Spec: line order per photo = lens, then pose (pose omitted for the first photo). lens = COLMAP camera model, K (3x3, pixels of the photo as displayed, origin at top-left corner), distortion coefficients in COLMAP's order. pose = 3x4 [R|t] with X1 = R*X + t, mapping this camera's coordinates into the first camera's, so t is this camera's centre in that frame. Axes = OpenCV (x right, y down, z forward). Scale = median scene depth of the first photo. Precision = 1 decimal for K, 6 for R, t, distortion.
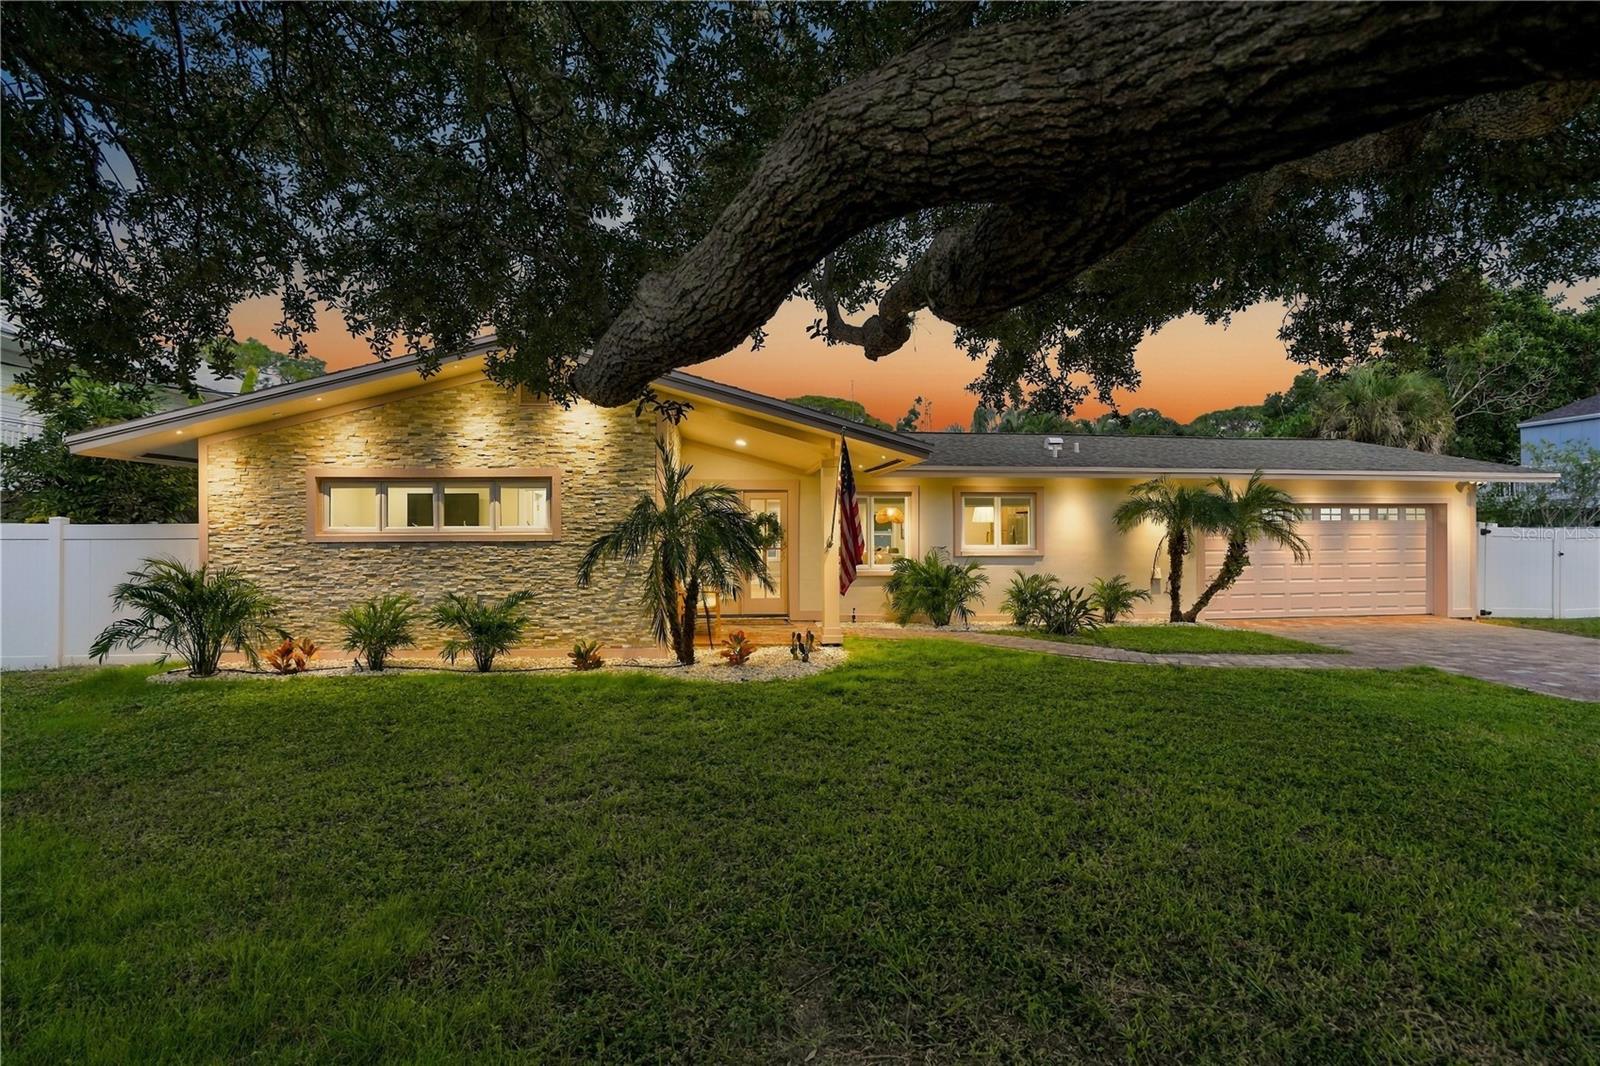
lens RADIAL K [[748.2, 0, 800.0], [0, 748.2, 533.0], [0, 0, 1]] dist [-0.054590, 0.022016]
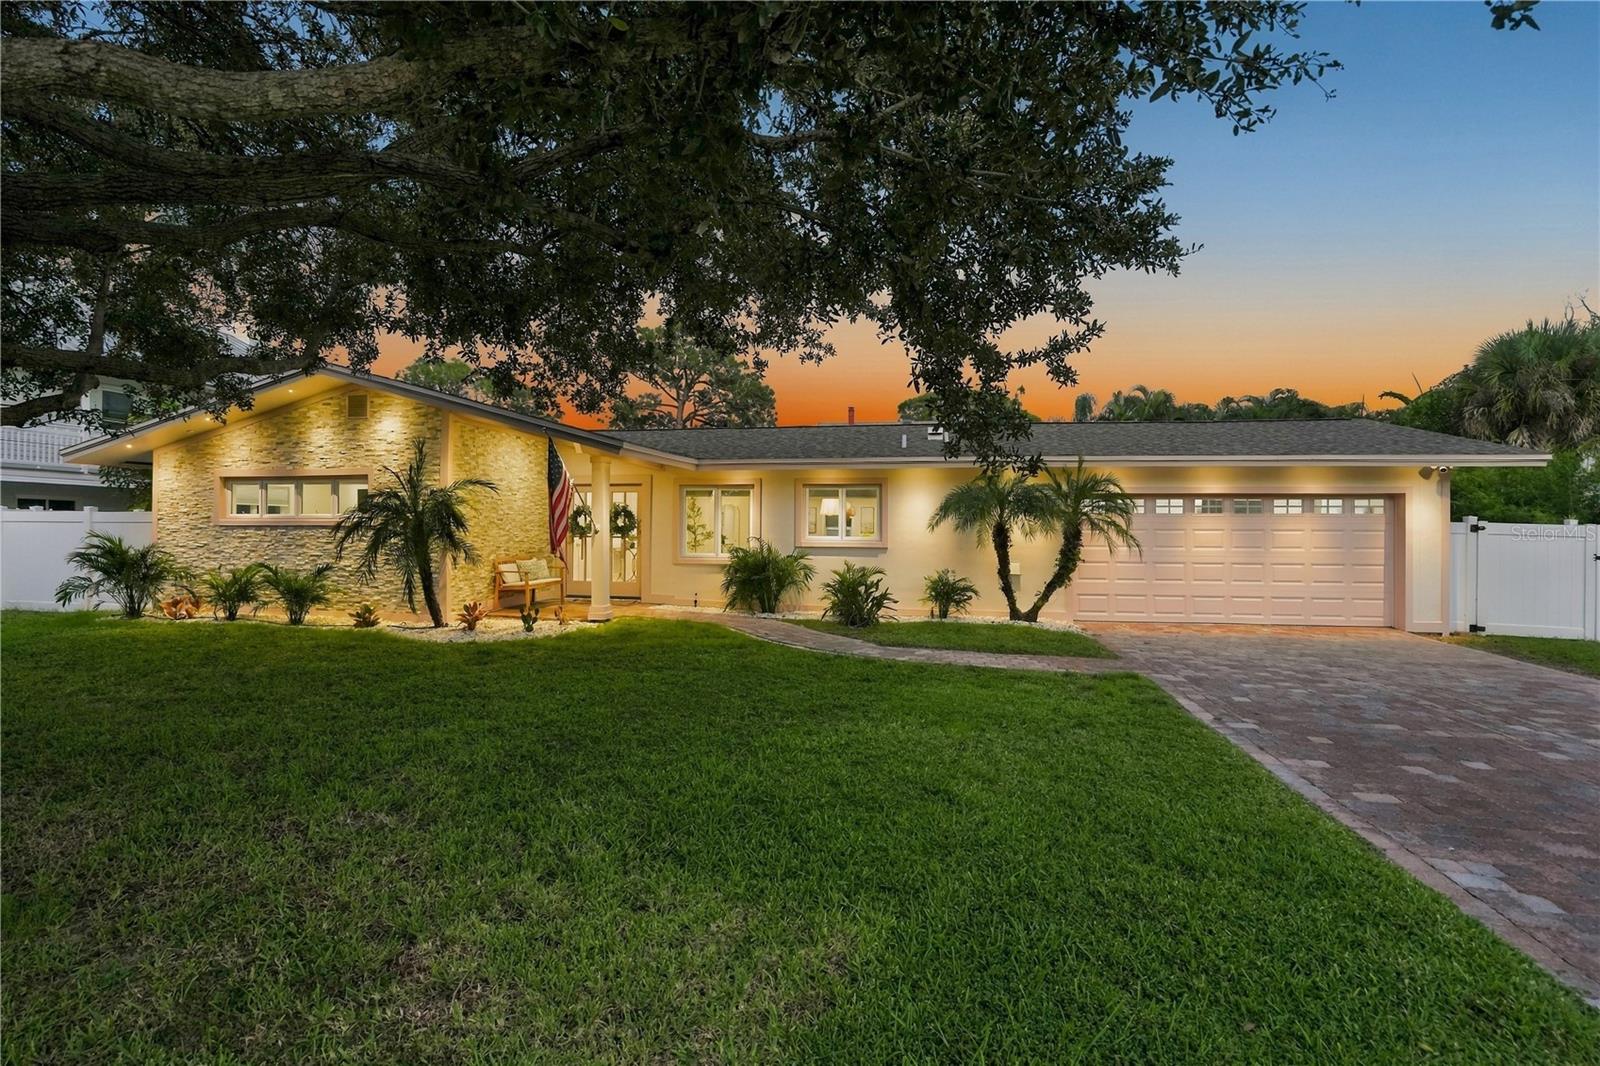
lens RADIAL K [[748.2, 0, 800.0], [0, 748.2, 533.0], [0, 0, 1]] dist [-0.054590, 0.022016]
pose [[0.958818, 0.010027, -0.283843, 0.544133], [-0.008923, 0.999947, 0.005182, 0.007548], [0.283880, -0.002436, 0.958857, 0.013982]]
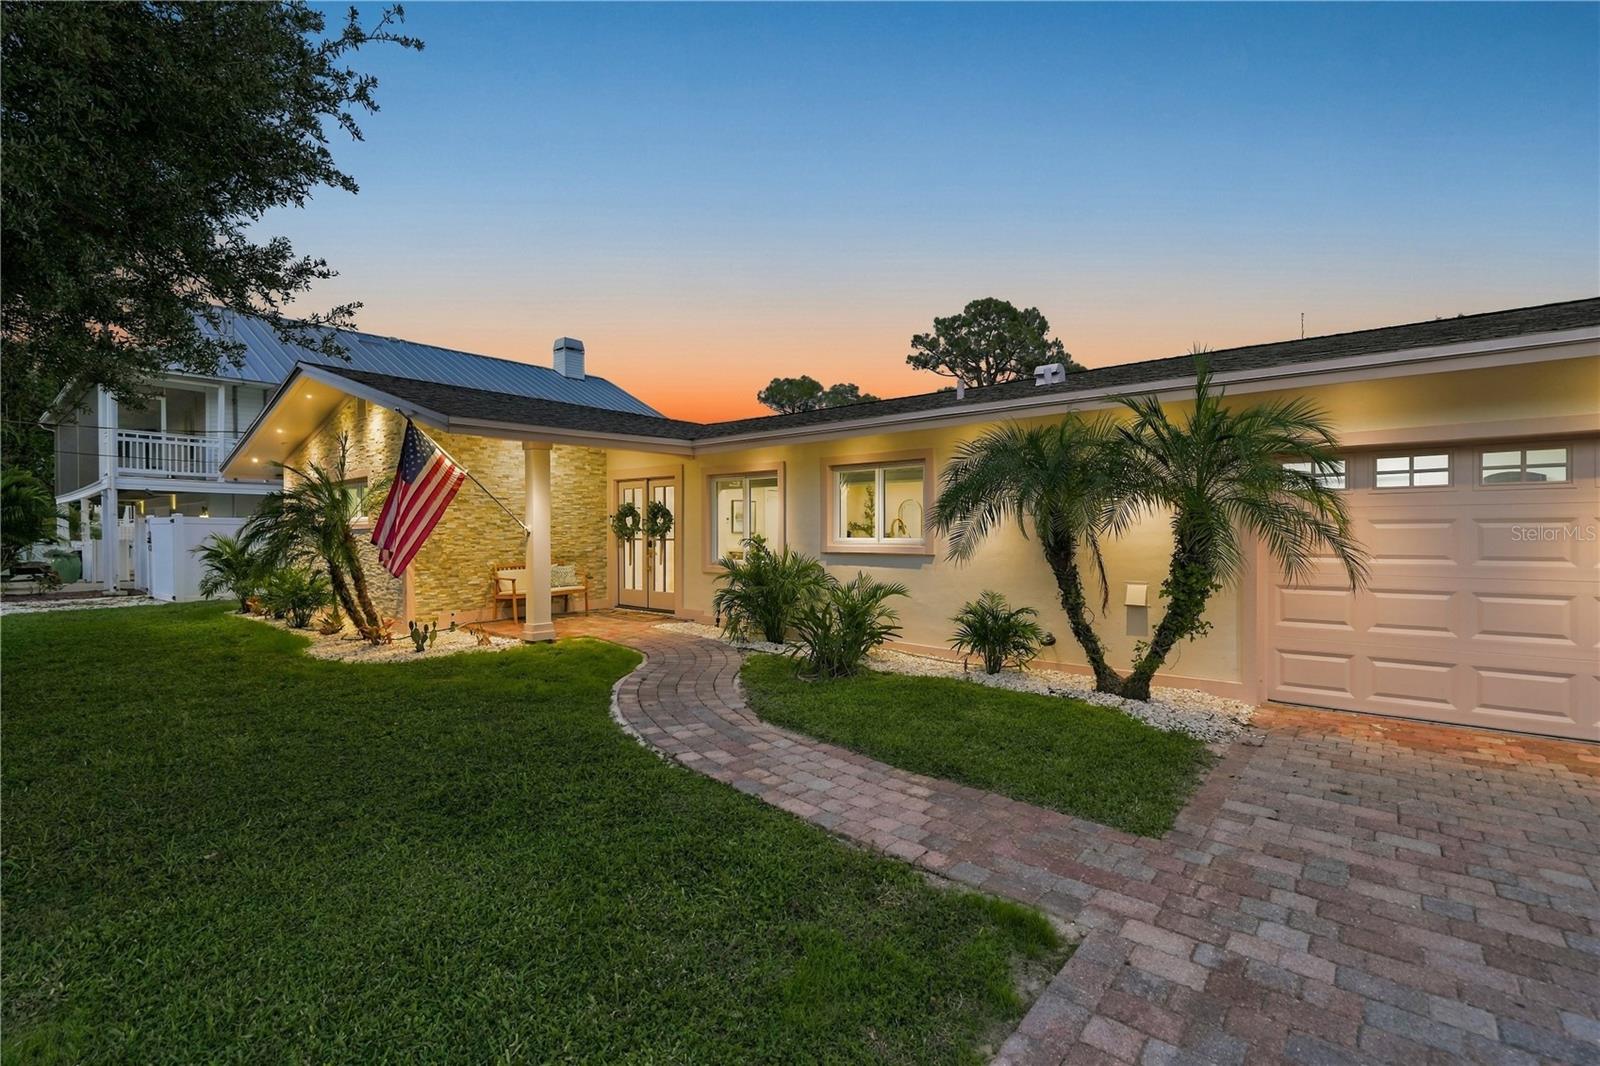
lens RADIAL K [[722.5, 0, 807.0], [0, 722.5, 538.2], [0, 0, 1]] dist [0.012659, -0.000346]
pose [[0.688912, 0.008647, -0.724794, 0.771607], [-0.000901, 0.999938, 0.011073, 0.009396], [0.724845, -0.006975, 0.688877, 0.529506]]
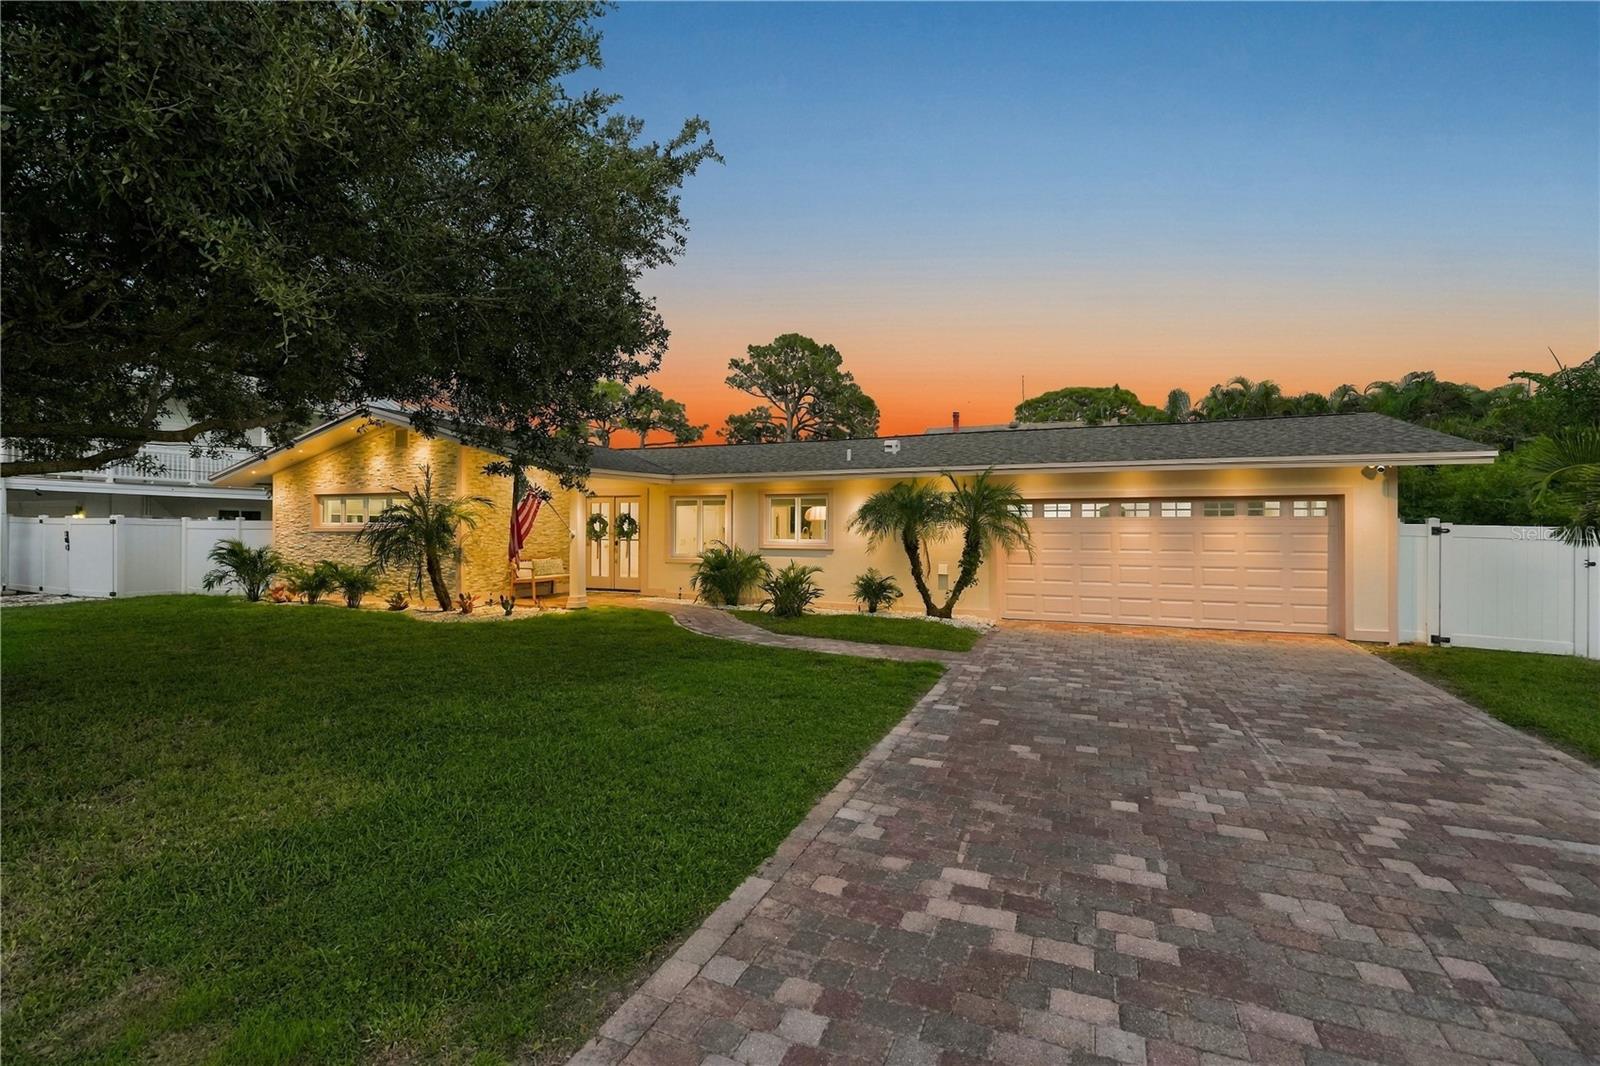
lens RADIAL K [[722.5, 0, 807.0], [0, 722.5, 538.2], [0, 0, 1]] dist [0.012659, -0.000346]
pose [[0.874154, 0.010995, -0.485525, 0.893477], [-0.005612, 0.999906, 0.012540, 0.000172], [0.485617, -0.008237, 0.874133, 0.036678]]
